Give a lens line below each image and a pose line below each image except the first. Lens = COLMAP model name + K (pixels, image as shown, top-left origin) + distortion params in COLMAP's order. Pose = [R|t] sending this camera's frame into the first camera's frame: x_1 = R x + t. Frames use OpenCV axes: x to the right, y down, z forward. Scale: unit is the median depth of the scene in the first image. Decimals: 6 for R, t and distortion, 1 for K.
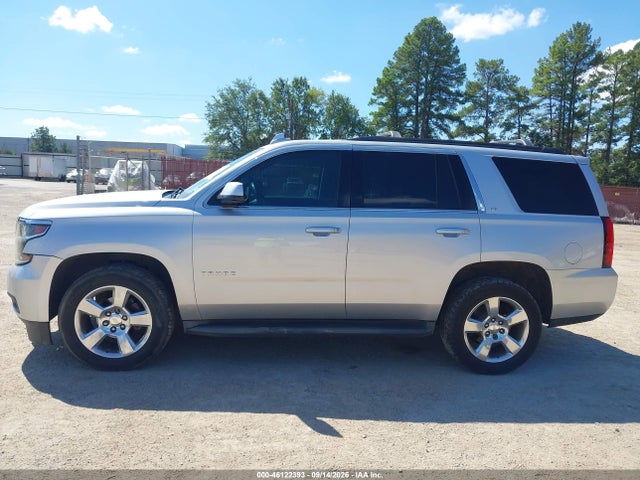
lens RADIAL K [[488.8, 0, 316.4], [0, 488.8, 244.0], [0, 0, 1]] dist [0.015777, -0.007749]
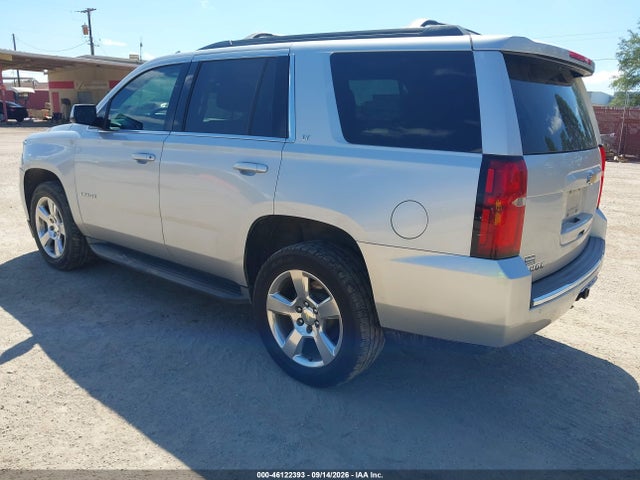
lens RADIAL K [[488.8, 0, 321.9], [0, 488.8, 237.1], [0, 0, 1]] dist [0.015777, -0.007749]
pose [[0.733355, 0.146258, -0.663927, 0.810070], [-0.091445, 0.988931, 0.116847, -0.017276], [0.673668, -0.024977, 0.738612, 0.521390]]
